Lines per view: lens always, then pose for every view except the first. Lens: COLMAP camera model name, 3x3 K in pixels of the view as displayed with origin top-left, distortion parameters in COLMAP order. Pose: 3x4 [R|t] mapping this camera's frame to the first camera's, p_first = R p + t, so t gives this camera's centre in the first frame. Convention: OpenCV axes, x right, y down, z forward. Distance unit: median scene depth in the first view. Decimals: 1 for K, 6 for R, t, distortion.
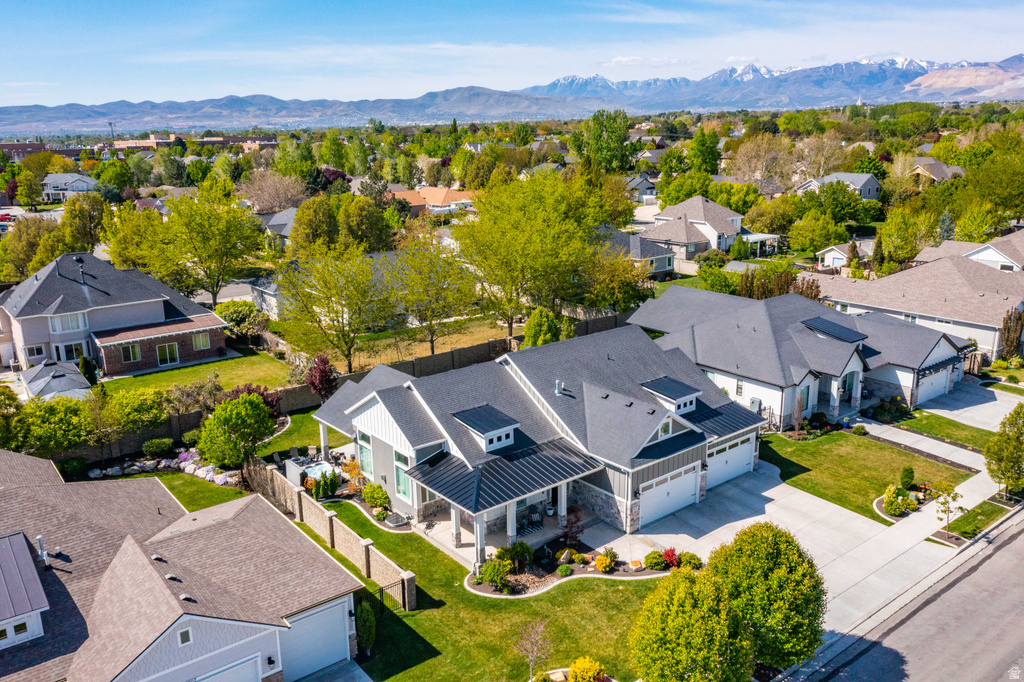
lens RADIAL K [[808.3, 0, 527.5], [0, 808.3, 341.4], [0, 0, 1]] dist [0.000745, 0.000160]
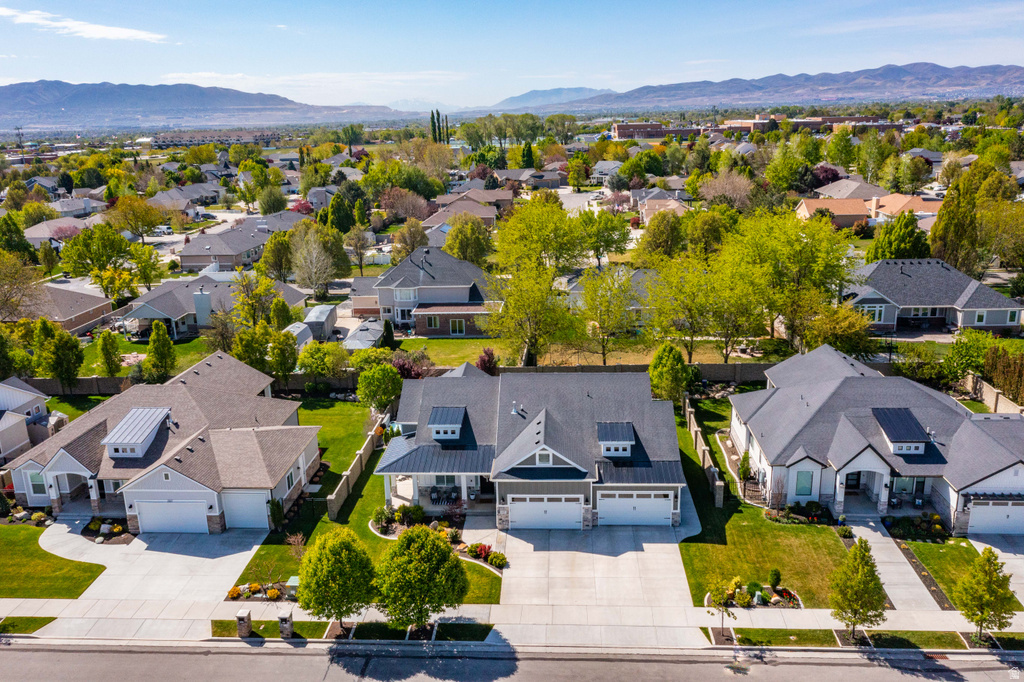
lens RADIAL K [[836.3, 0, 547.0], [0, 836.3, 341.9], [0, 0, 1]] dist [-0.002668, 0.009623]
pose [[0.742650, 0.179293, -0.645233, 0.279369], [-0.160438, 0.983070, 0.088509, -0.051929], [0.650178, 0.037789, 0.758842, 0.010425]]
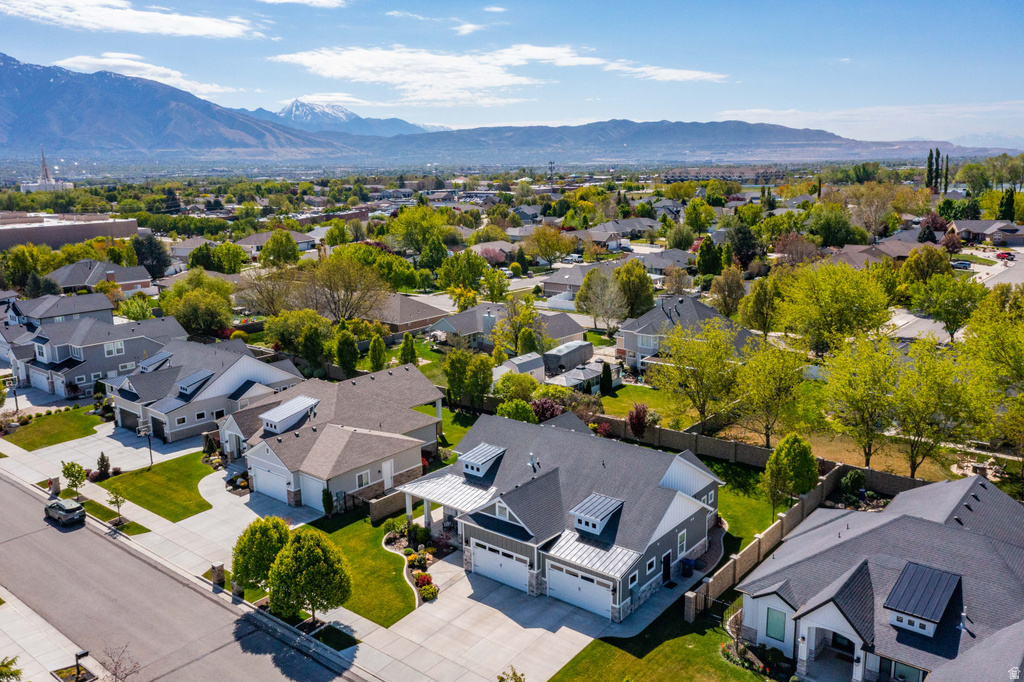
lens RADIAL K [[865.1, 0, 512.0], [0, 865.1, 341.0], [0, 0, 1]] dist [0.002420, 0.000008]
pose [[0.188956, 0.218065, -0.957467, 0.400085], [-0.237121, 0.956311, 0.171005, -0.106924], [0.952927, 0.194723, 0.232408, 0.191867]]
